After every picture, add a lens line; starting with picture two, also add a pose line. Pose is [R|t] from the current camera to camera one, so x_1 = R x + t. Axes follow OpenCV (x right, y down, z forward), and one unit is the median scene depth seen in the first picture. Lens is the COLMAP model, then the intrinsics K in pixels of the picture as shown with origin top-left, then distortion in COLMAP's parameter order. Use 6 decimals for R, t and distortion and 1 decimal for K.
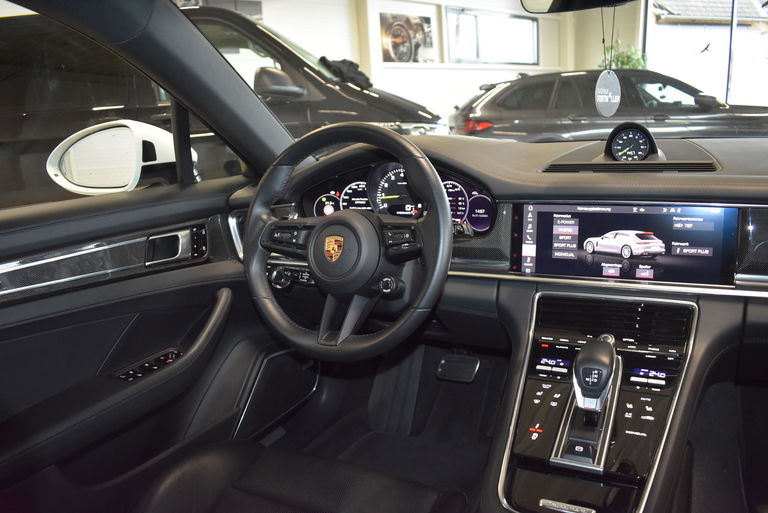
lens RADIAL K [[598.2, 0, 387.4], [0, 598.2, 254.9], [0, 0, 1]] dist [-0.089465, 0.018156]
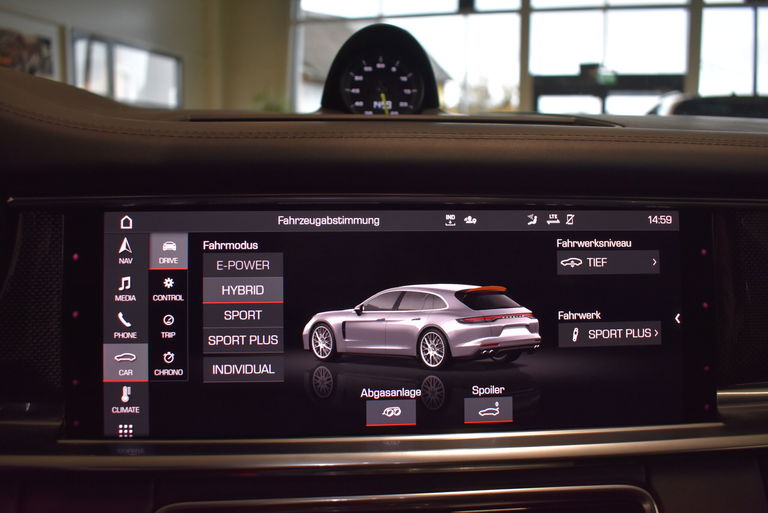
lens RADIAL K [[641.5, 0, 389.9], [0, 641.5, 251.4], [0, 0, 1]] dist [-0.084494, 0.001364]
pose [[0.848844, -0.006375, 0.528606, 0.158875], [0.063383, 0.993942, -0.089794, -0.022925], [-0.524831, 0.109725, 0.844105, 0.567998]]
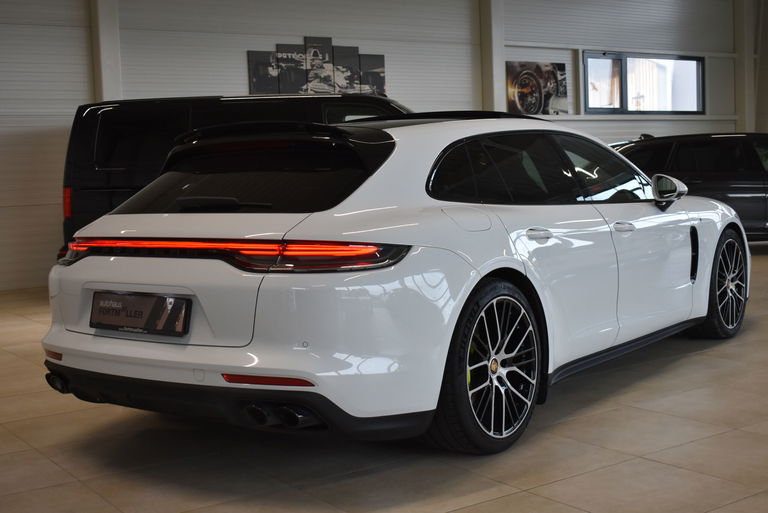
lens RADIAL K [[1022.3, 0, 383.0], [0, 1022.3, 257.3], [0, 0, 1]] dist [-0.047038, 0.000000]
pose [[0.988591, 0.040889, -0.144967, 0.351310], [-0.060264, 0.989431, -0.131891, 0.985206], [0.138042, 0.139123, 0.980607, -4.754127]]
